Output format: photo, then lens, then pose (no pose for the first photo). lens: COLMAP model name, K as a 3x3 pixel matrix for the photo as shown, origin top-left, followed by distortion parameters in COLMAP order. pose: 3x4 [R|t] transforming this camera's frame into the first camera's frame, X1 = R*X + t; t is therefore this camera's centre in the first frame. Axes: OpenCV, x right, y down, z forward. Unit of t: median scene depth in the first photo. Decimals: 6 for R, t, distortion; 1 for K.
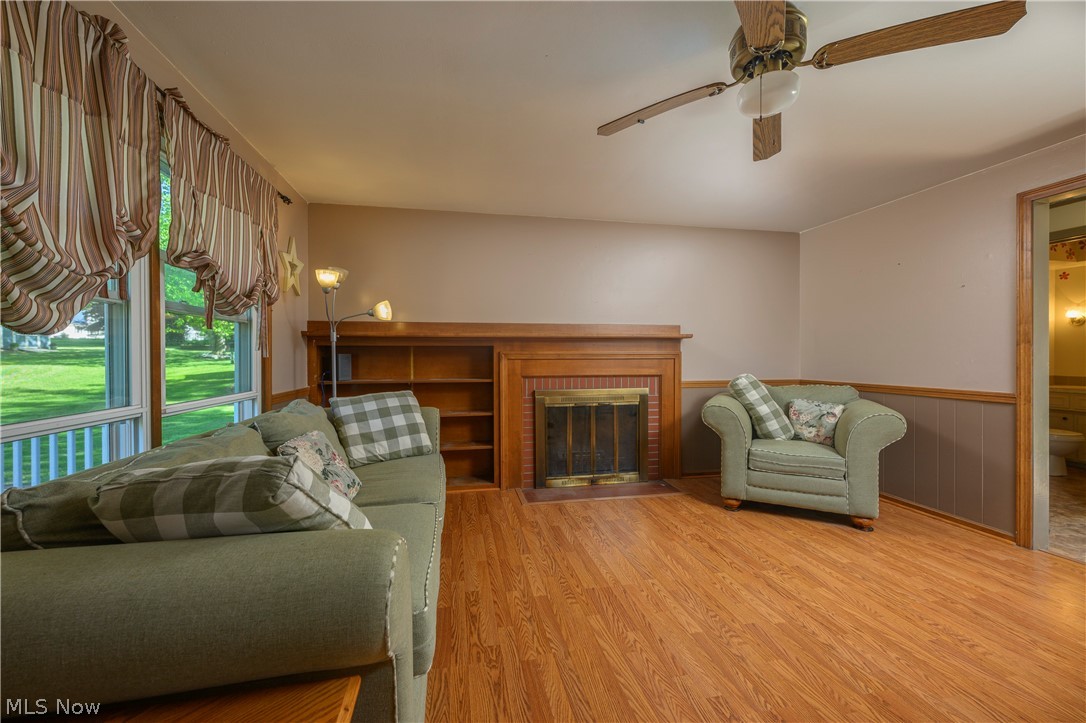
lens RADIAL K [[429.8, 0, 540.6], [0, 429.8, 357.7], [0, 0, 1]] dist [-0.000256, 0.000720]
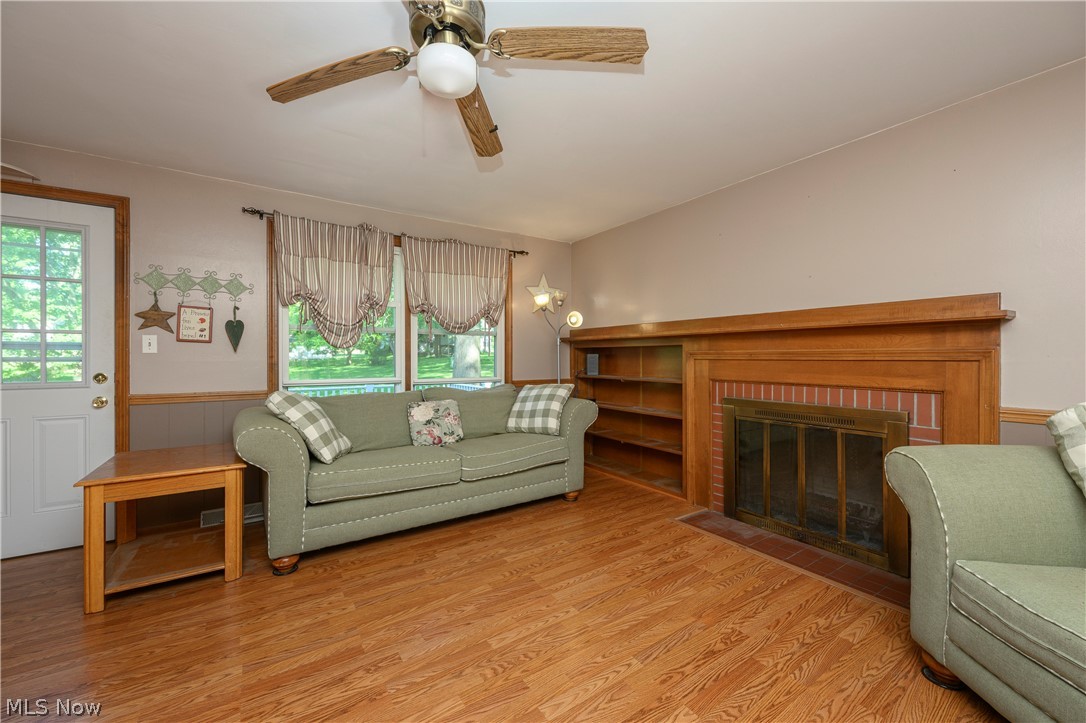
lens RADIAL K [[429.8, 0, 539.4], [0, 429.8, 358.0], [0, 0, 1]] dist [-0.000256, 0.000720]
pose [[0.377231, 0.003047, -0.926114, 0.735634], [-0.004644, 0.999988, 0.001398, 0.000513], [0.926108, 0.003774, 0.377241, 0.422341]]
